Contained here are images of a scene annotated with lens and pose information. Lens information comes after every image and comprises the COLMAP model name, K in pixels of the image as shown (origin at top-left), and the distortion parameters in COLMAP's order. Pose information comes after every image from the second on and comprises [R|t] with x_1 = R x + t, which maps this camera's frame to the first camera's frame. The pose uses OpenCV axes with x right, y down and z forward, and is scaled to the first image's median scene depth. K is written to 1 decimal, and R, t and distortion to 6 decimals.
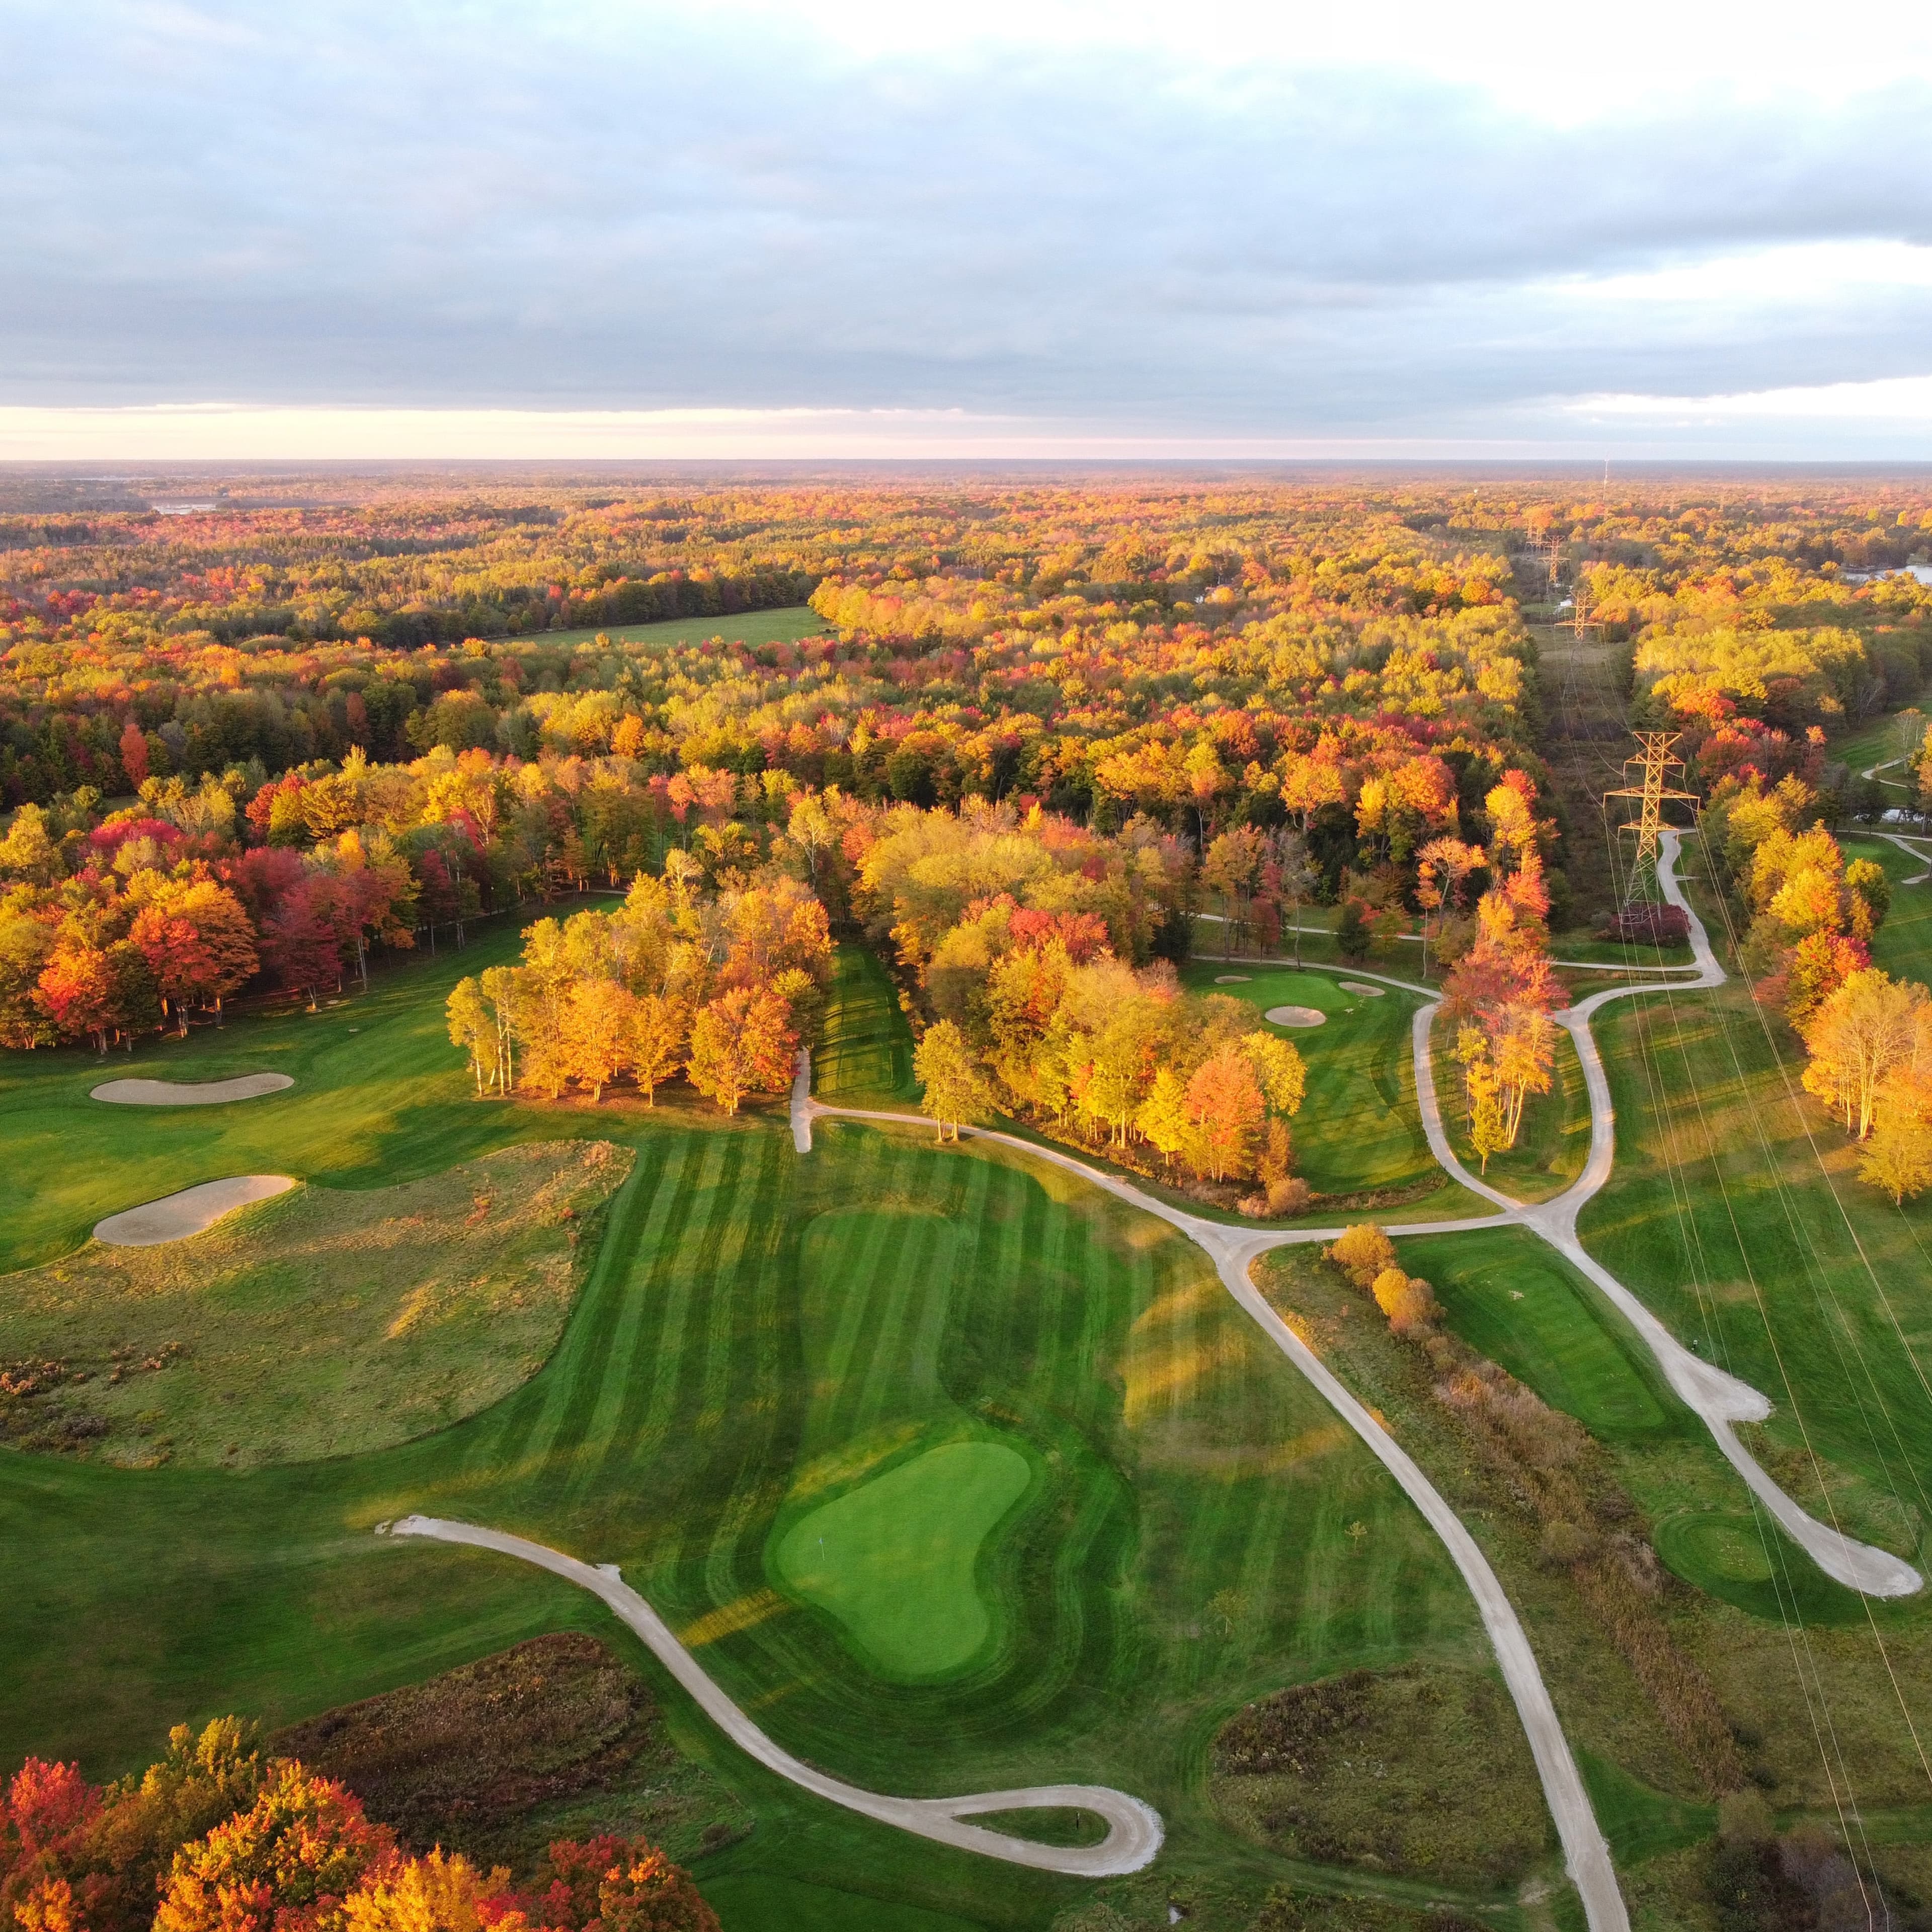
lens RADIAL K [[1957.9, 0, 966.0], [0, 1957.9, 966.0], [0, 0, 1]] dist [-0.003607, -0.025052]
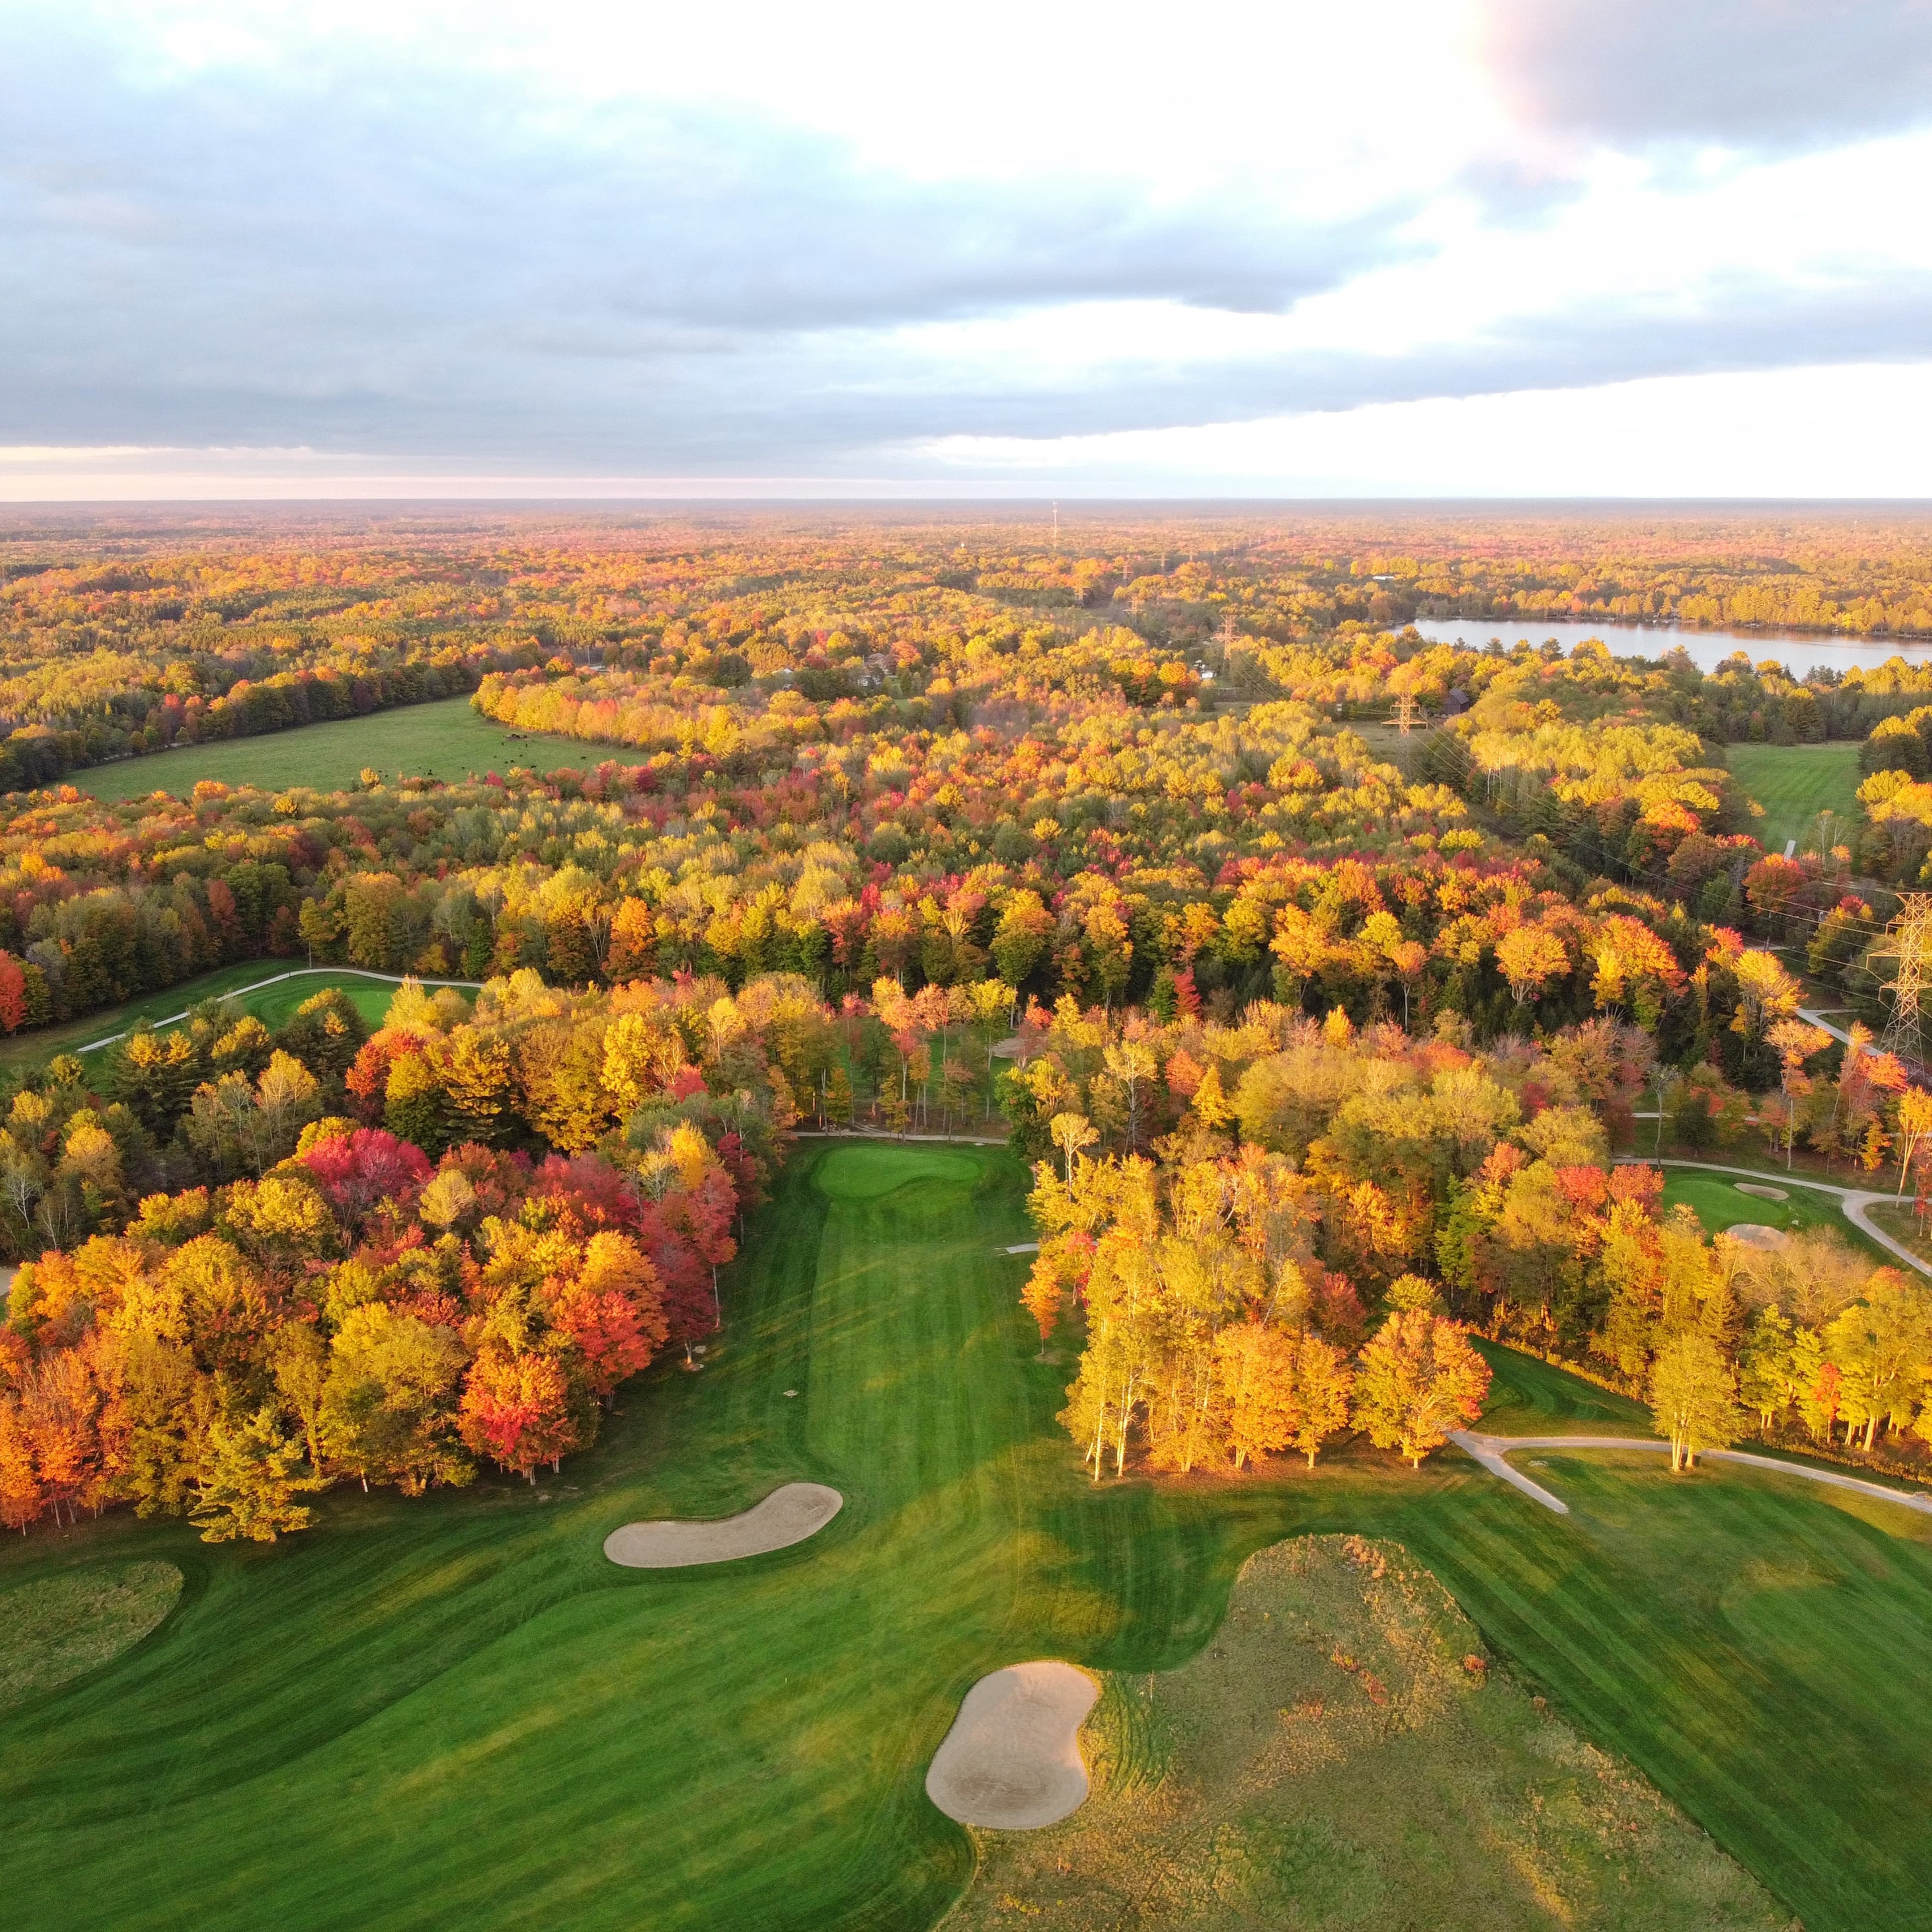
lens RADIAL K [[1938.6, 0, 966.0], [0, 1938.6, 966.0], [0, 0, 1]] dist [-0.015236, 0.105661]
pose [[0.952475, -0.077408, 0.294616, -0.276671], [0.082335, 0.996595, -0.004336, -0.078914], [-0.293278, 0.028387, 0.955606, 0.125866]]
